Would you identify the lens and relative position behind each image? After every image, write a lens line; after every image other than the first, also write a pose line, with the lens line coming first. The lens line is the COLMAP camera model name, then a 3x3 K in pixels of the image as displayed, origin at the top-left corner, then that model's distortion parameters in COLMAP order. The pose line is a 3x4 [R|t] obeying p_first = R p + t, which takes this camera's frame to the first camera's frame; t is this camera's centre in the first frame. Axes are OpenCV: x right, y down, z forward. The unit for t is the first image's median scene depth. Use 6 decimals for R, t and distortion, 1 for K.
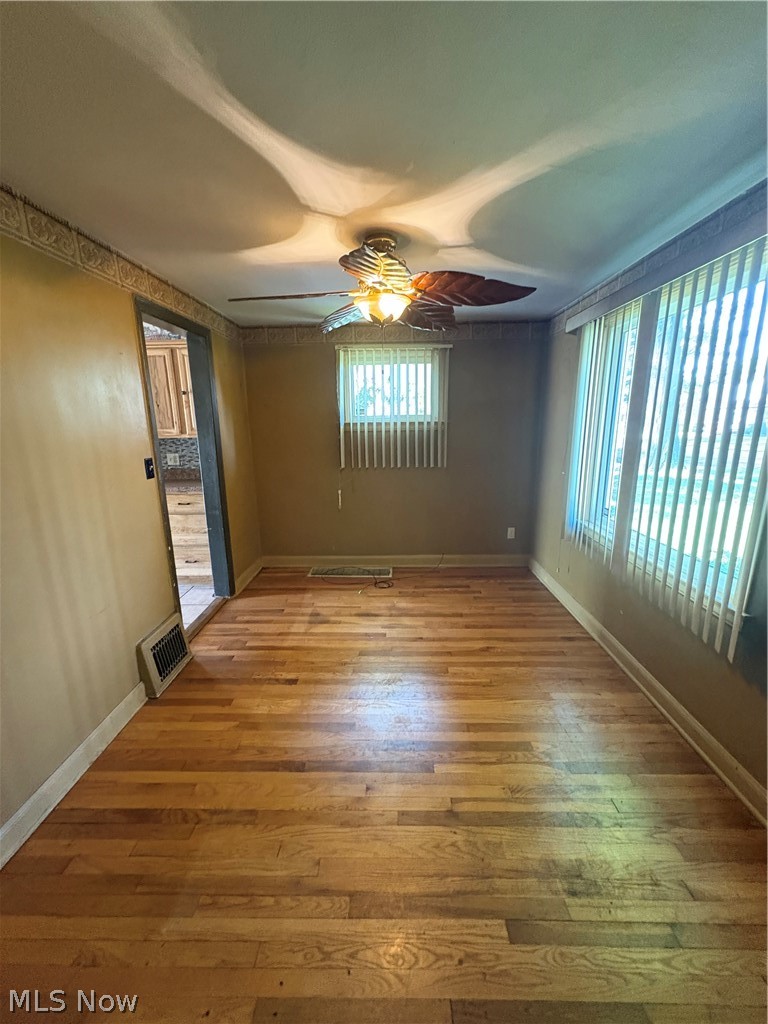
lens RADIAL K [[407.0, 0, 385.8], [0, 407.0, 513.8], [0, 0, 1]] dist [-0.000077, 0.000047]
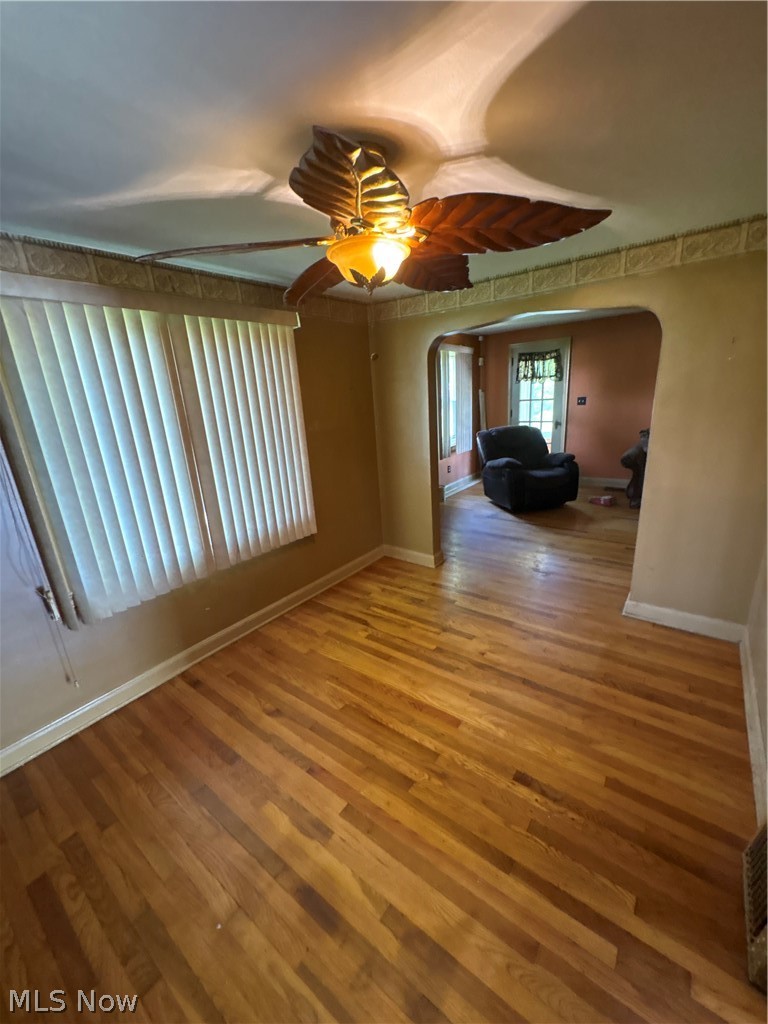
lens RADIAL K [[407.0, 0, 386.0], [0, 407.0, 511.1], [0, 0, 1]] dist [-0.000077, 0.000047]
pose [[-0.808579, -0.106566, 0.578656, -0.347066], [0.199625, 0.875445, 0.440166, -0.321098], [-0.553488, 0.471424, -0.686593, 1.213953]]
